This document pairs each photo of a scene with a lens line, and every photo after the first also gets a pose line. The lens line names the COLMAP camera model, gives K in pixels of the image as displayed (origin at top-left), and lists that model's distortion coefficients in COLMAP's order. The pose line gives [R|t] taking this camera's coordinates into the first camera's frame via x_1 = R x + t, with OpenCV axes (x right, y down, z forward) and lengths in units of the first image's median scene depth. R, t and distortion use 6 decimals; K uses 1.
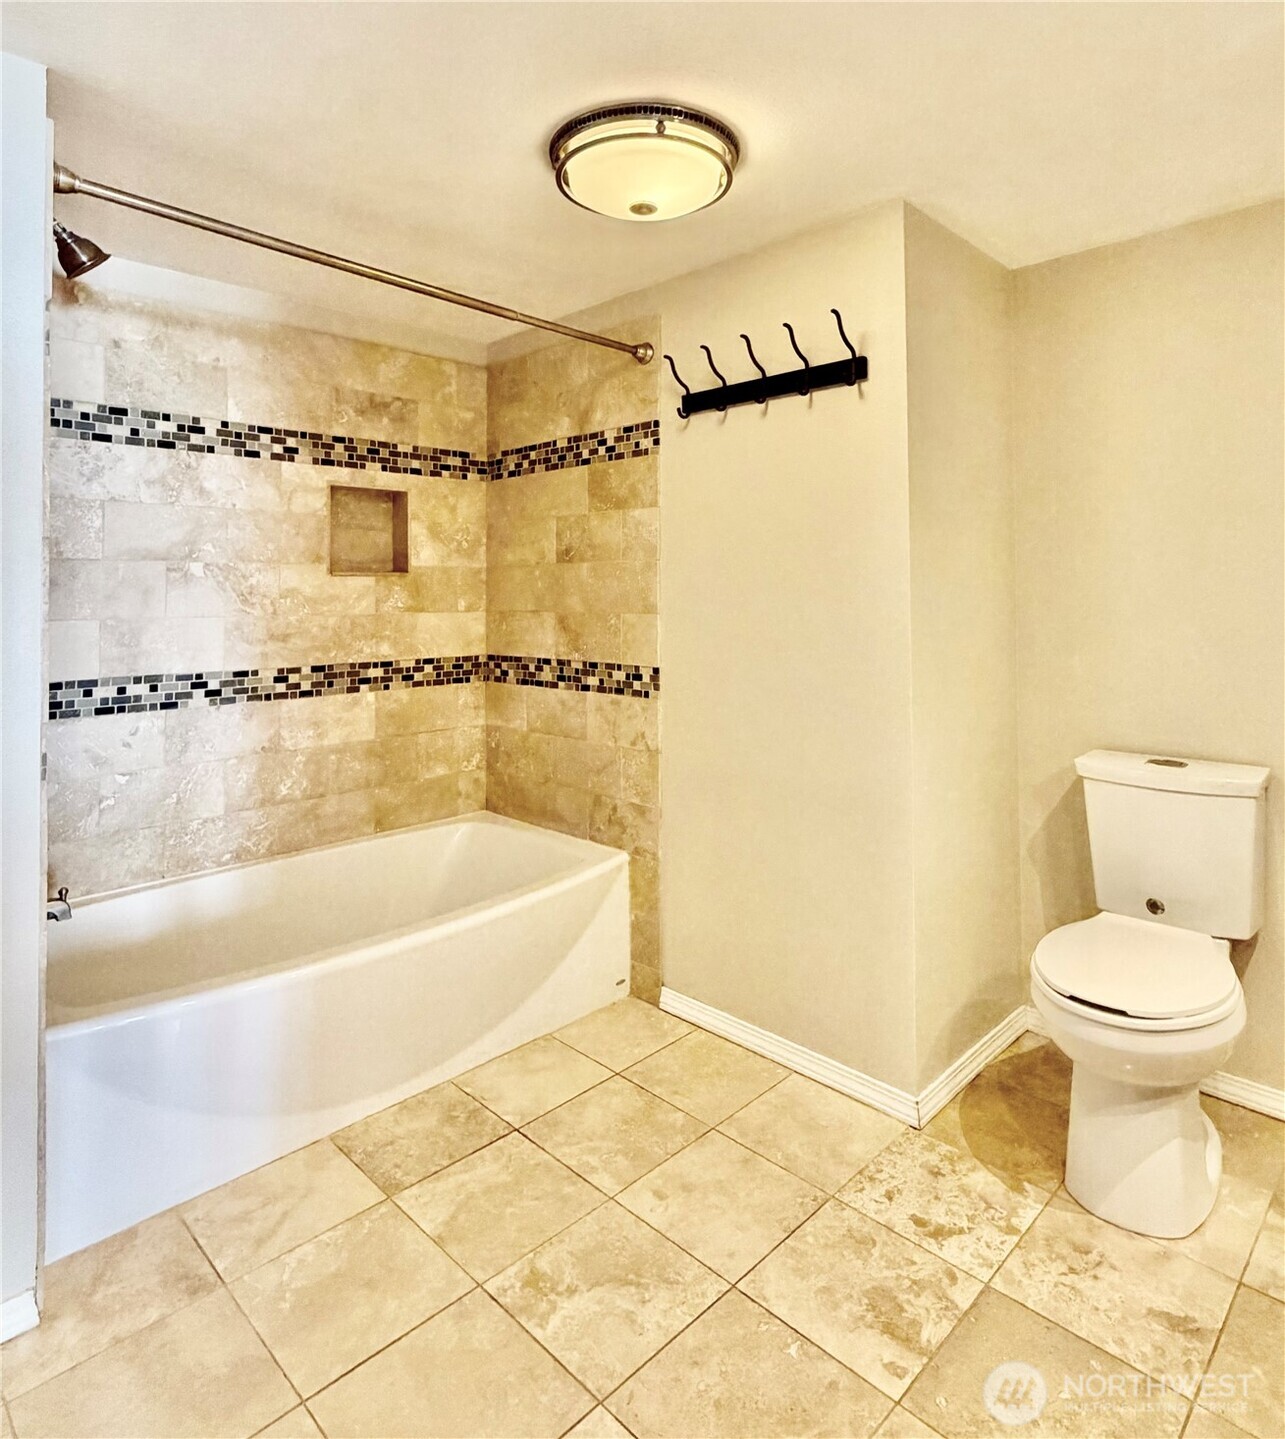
lens RADIAL K [[863.6, 0, 658.7], [0, 863.6, 578.6], [0, 0, 1]] dist [-0.003608, -0.001491]
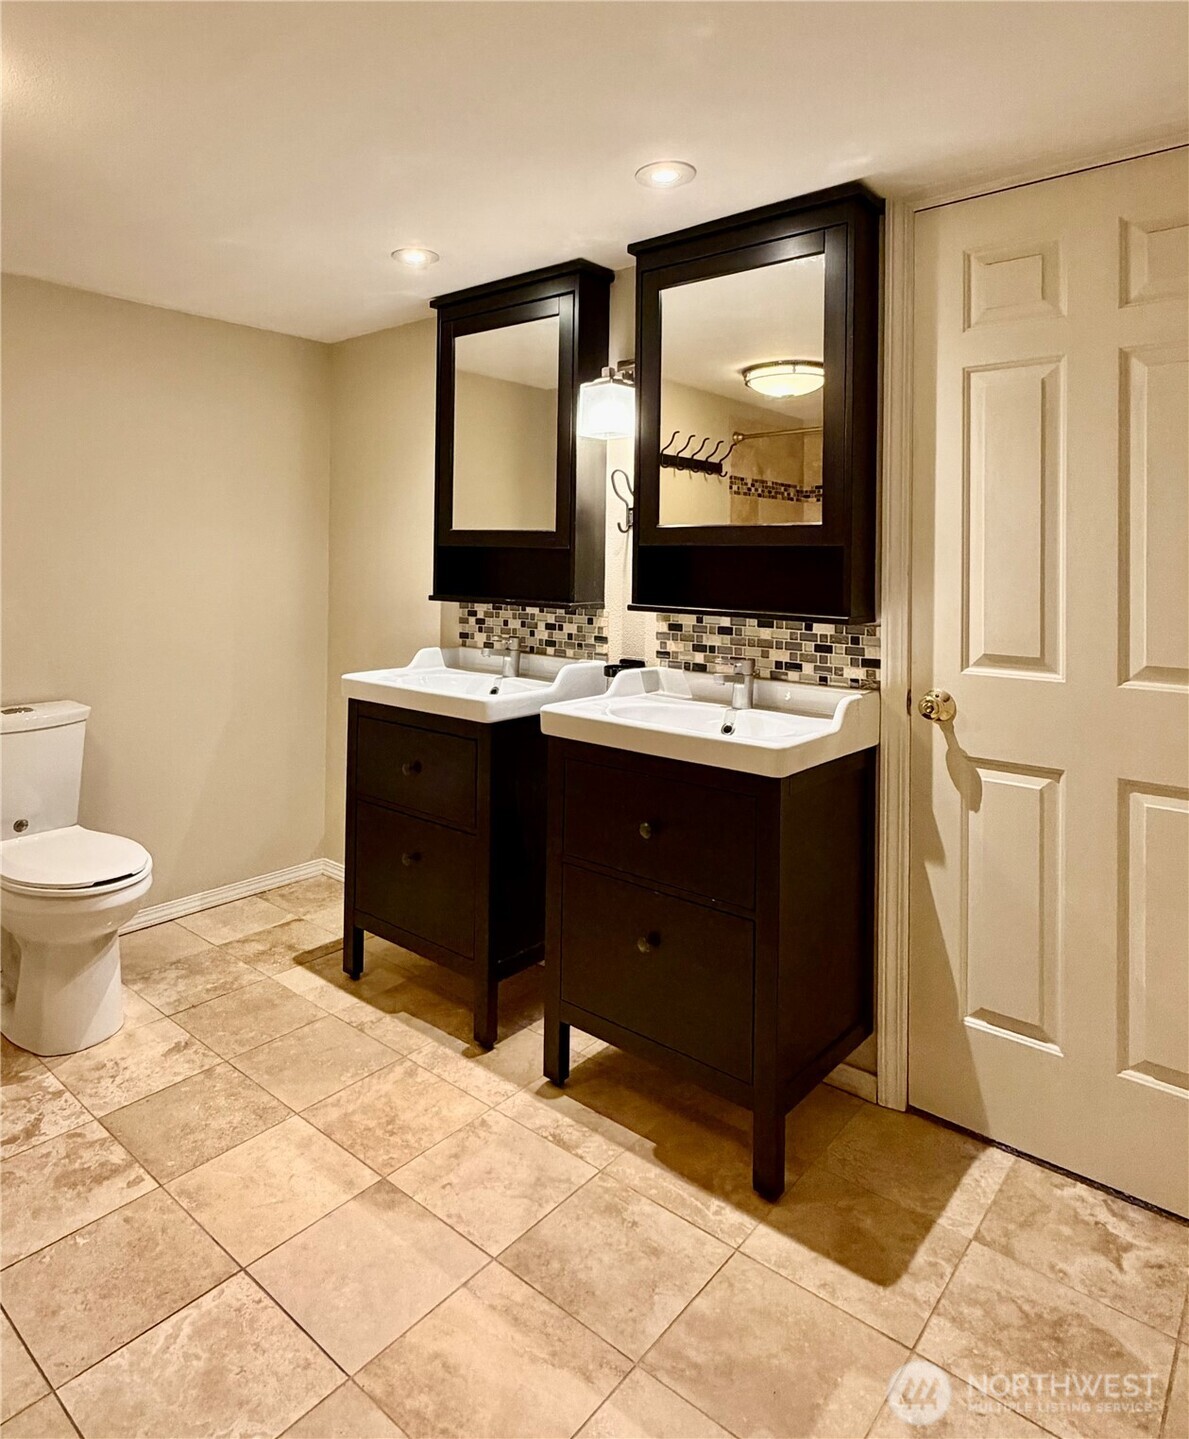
lens RADIAL K [[881.3, 0, 532.4], [0, 881.3, 551.4], [0, 0, 1]] dist [0.000021, 0.001863]
pose [[-0.043470, 0.005830, 0.999038, -0.884805], [-0.034224, 0.999387, -0.007321, -0.038495], [-0.998468, -0.034509, -0.043244, 0.394636]]
